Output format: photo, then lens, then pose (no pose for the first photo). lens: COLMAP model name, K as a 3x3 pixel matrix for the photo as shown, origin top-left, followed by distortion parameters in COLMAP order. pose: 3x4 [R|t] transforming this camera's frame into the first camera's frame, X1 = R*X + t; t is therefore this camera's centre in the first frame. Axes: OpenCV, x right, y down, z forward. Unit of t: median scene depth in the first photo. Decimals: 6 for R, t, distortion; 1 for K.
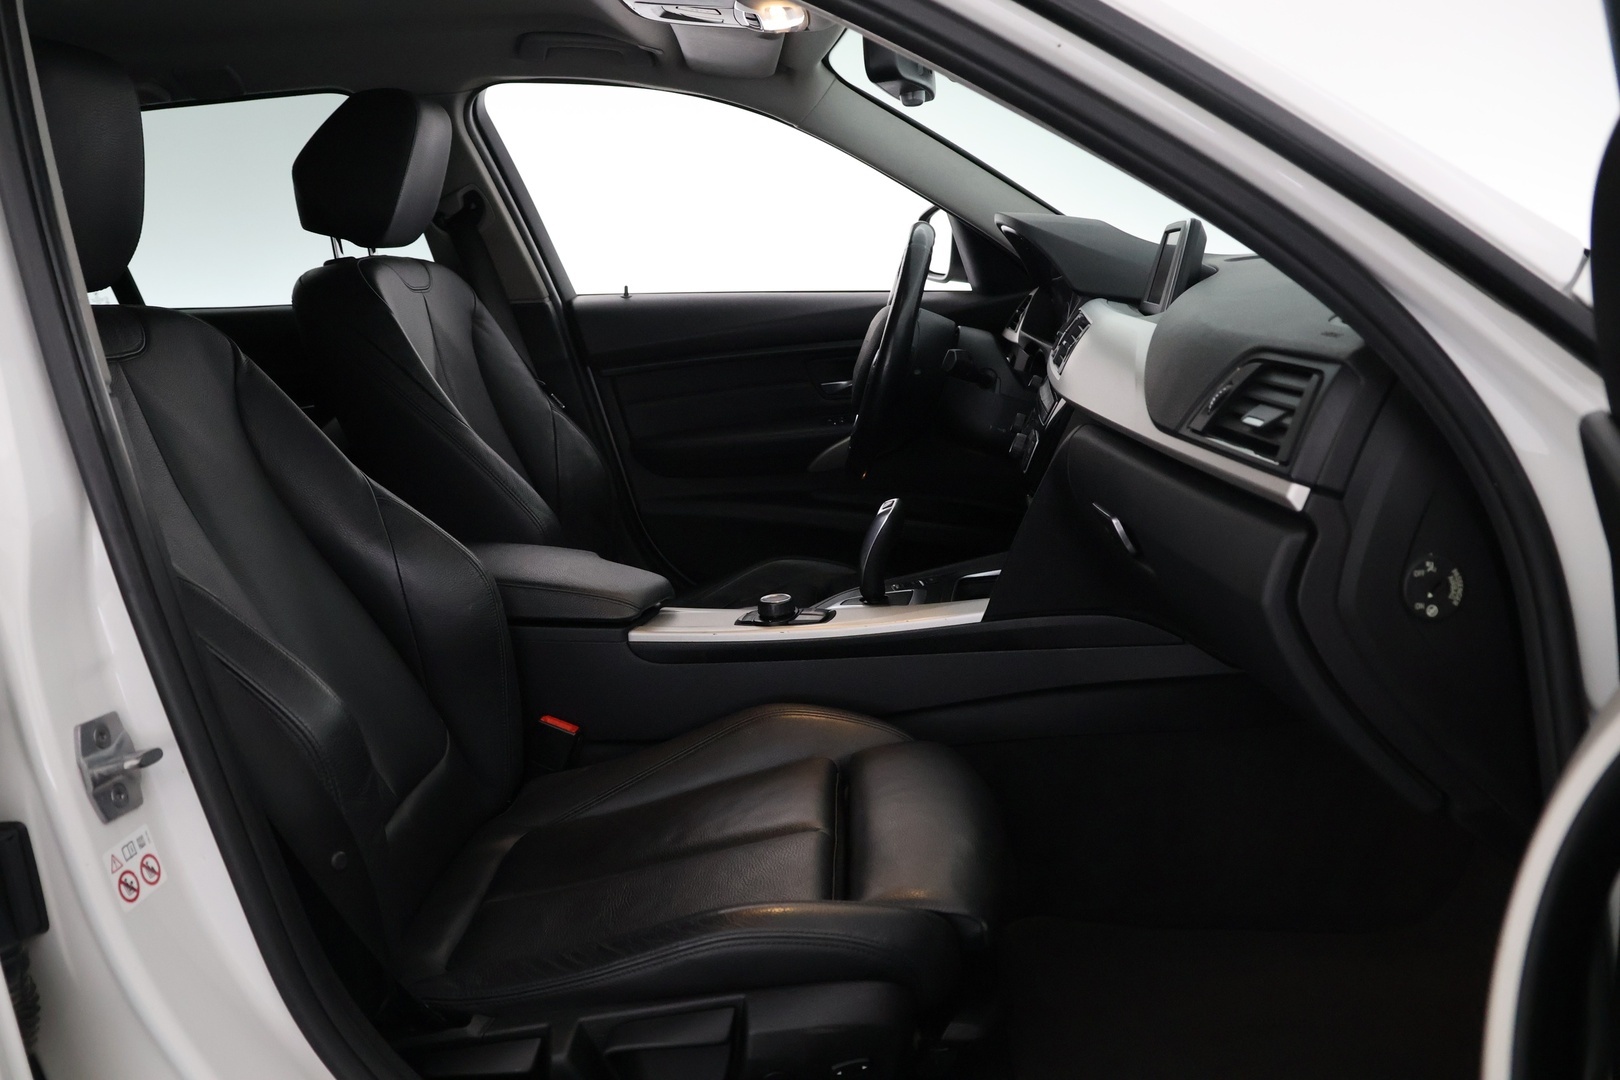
lens RADIAL K [[1517.7, 0, 810.0], [0, 1517.7, 540.0], [0, 0, 1]] dist [-0.069656, 0.000471]
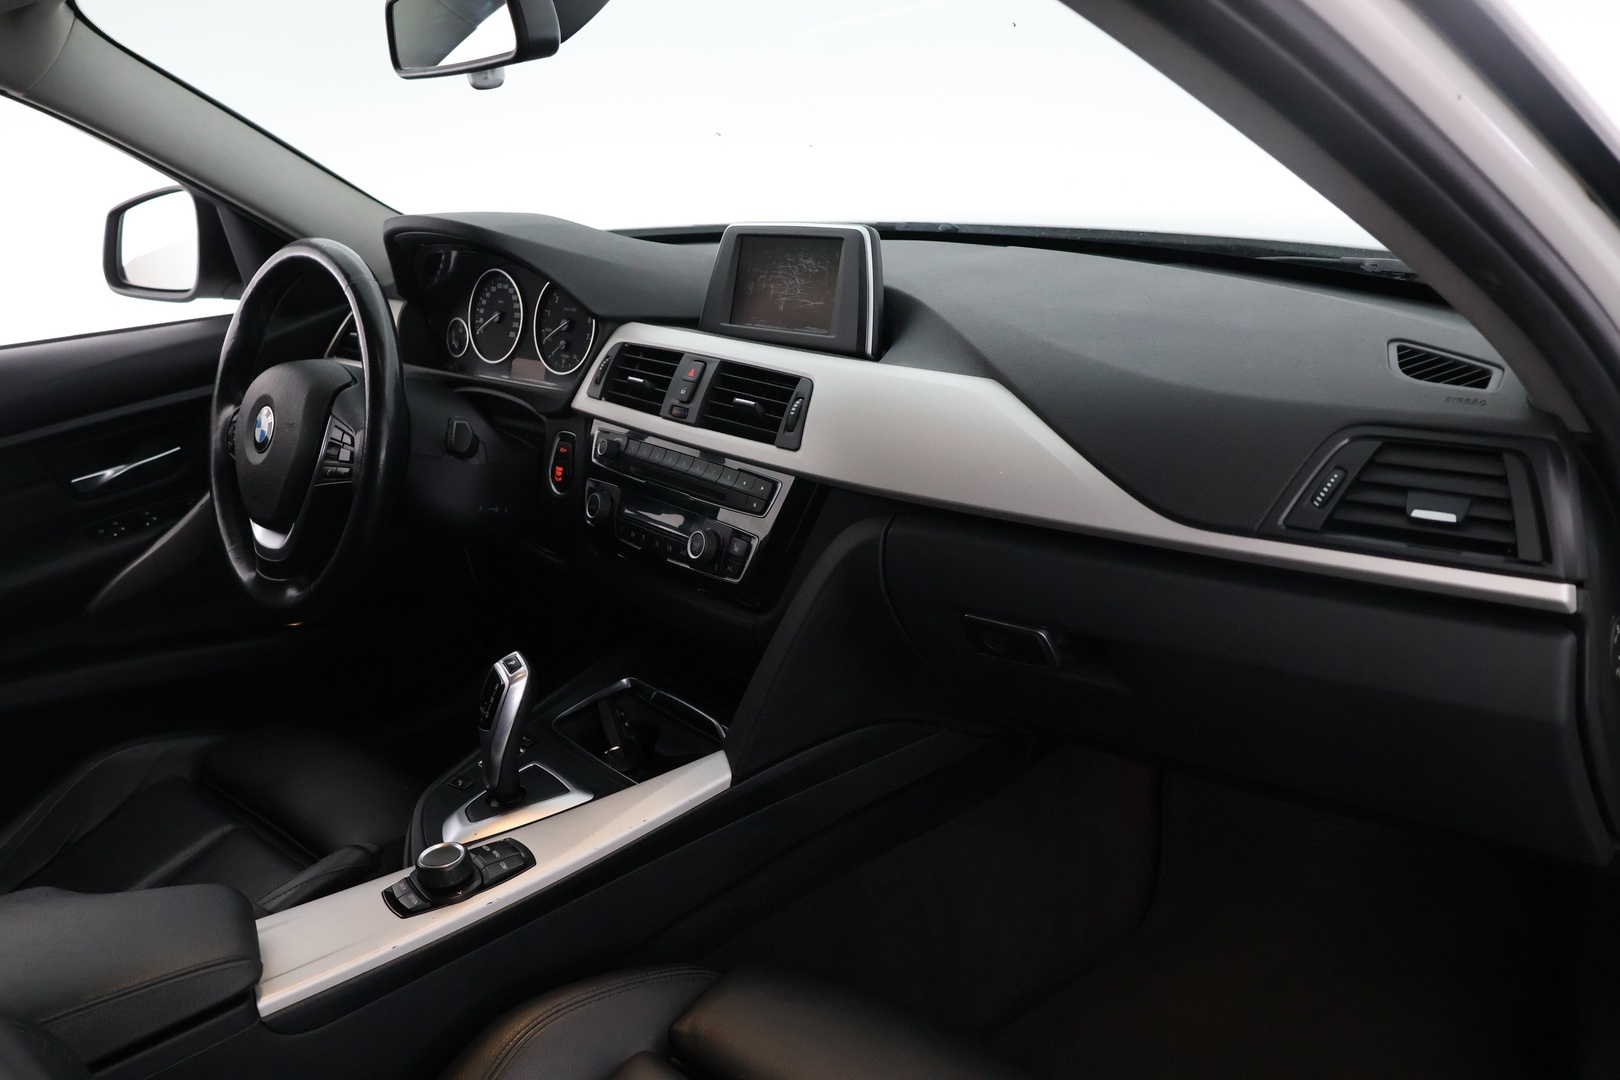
lens RADIAL K [[1517.7, 0, 810.0], [0, 1517.7, 540.0], [0, 0, 1]] dist [-0.069656, 0.000471]
pose [[0.638769, -0.238993, 0.731339, -0.375737], [0.177651, 0.970662, 0.162036, -0.176293], [-0.748608, 0.026420, 0.662486, 0.457651]]
